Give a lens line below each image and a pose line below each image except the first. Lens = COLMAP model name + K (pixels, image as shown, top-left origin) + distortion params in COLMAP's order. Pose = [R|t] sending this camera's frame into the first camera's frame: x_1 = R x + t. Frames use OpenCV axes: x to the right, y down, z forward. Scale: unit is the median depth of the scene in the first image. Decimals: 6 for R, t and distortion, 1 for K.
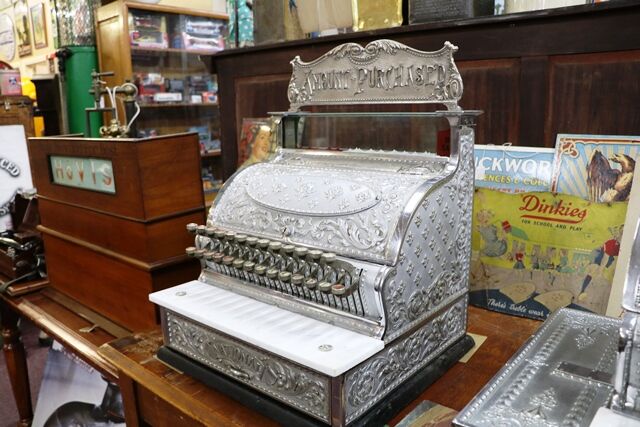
lens RADIAL K [[513.2, 0, 320.0], [0, 513.2, 227.8], [0, 0, 1]] dist [-0.190149, 0.146513]
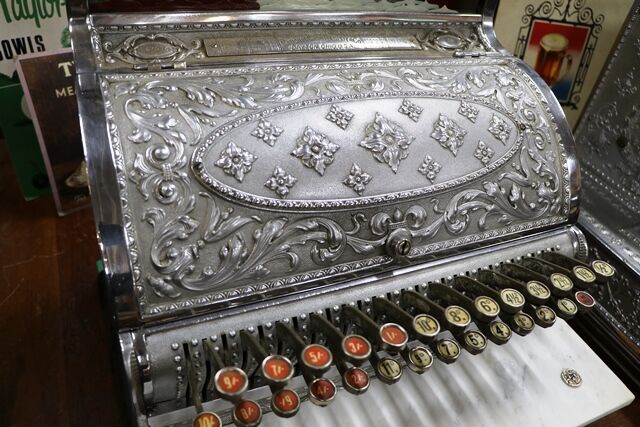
lens RADIAL K [[513.2, 0, 320.0], [0, 513.2, 227.8], [0, 0, 1]] dist [-0.190149, 0.146513]
pose [[0.423107, -0.513007, 0.746863, -0.391117], [0.064132, 0.839168, 0.540078, -0.234812], [-0.903807, -0.180613, 0.387958, 0.803058]]
